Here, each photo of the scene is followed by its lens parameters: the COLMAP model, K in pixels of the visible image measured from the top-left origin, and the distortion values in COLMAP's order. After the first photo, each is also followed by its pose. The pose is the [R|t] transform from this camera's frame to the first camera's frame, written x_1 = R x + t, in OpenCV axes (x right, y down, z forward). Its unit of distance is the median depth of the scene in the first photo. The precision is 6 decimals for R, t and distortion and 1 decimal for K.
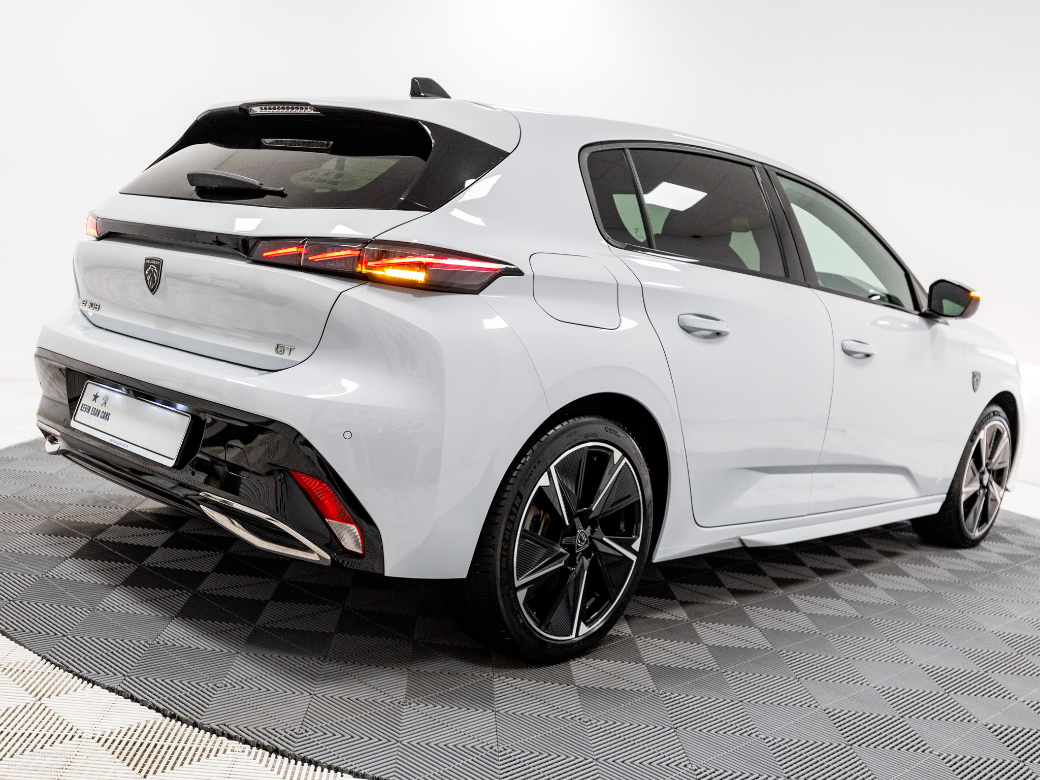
lens RADIAL K [[1148.9, 0, 526.0], [0, 1148.9, 394.4], [0, 0, 1]] dist [0.005427, 0.000000]
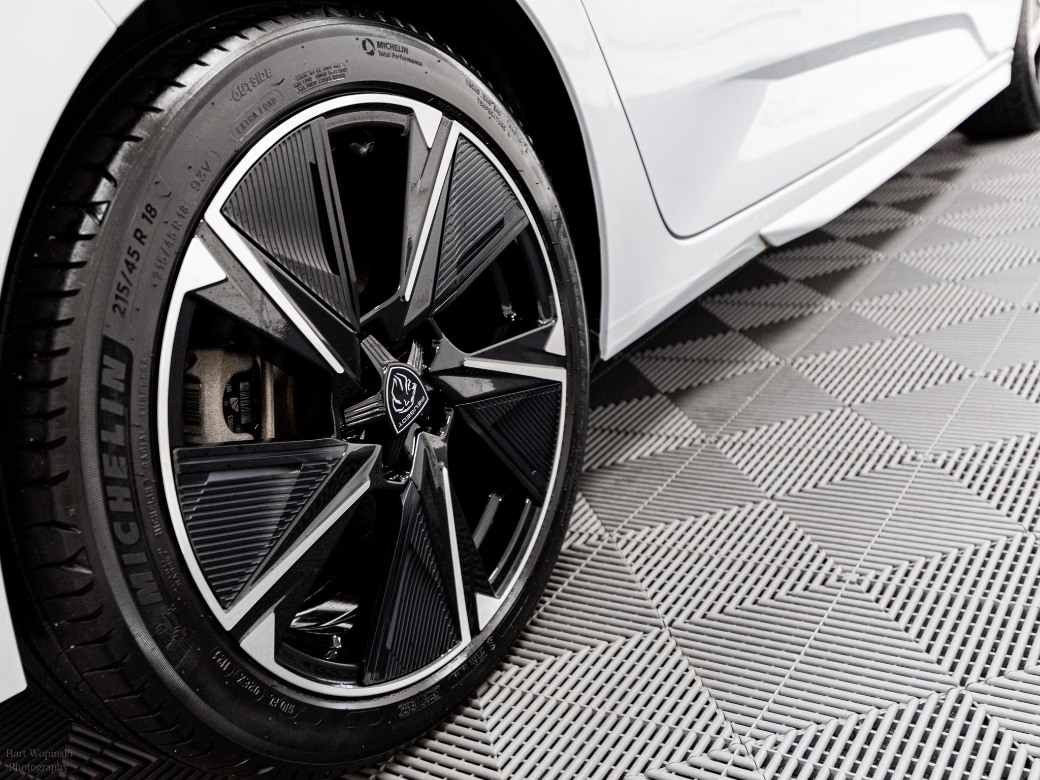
lens RADIAL K [[1148.9, 0, 519.4], [0, 1148.9, 389.2], [0, 0, 1]] dist [0.005427, 0.000000]
pose [[0.949919, -0.309145, 0.045646, 0.065222], [0.290173, 0.926816, 0.238351, 0.053872], [-0.115990, -0.213169, 0.970106, 0.658033]]
